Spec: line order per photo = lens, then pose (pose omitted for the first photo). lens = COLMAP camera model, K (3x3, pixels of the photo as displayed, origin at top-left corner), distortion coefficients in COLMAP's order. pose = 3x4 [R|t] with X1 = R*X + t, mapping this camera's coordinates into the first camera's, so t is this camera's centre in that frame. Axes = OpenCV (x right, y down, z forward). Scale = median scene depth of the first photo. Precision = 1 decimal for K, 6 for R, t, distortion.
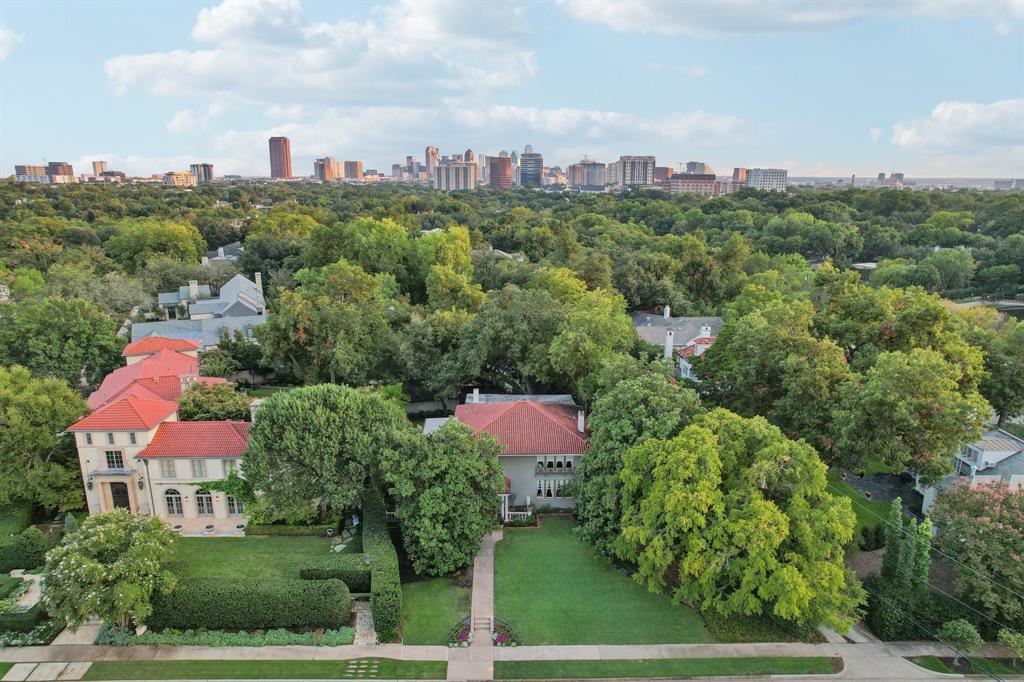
lens RADIAL K [[640.8, 0, 512.0], [0, 640.8, 341.0], [0, 0, 1]] dist [-0.001246, -0.000274]
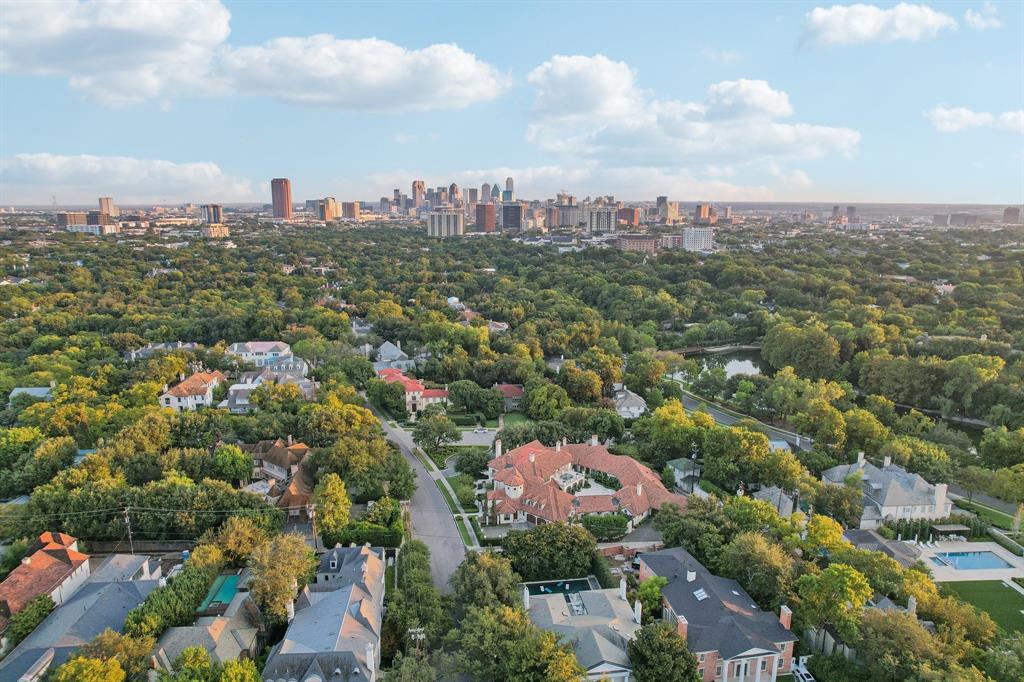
lens RADIAL K [[640.8, 0, 512.0], [0, 640.8, 341.0], [0, 0, 1]] dist [-0.001246, -0.000274]
pose [[0.999600, -0.006384, 0.027534, -0.003918], [0.007361, 0.999341, -0.035534, -0.001949], [-0.027289, 0.035722, 0.998989, -0.163990]]
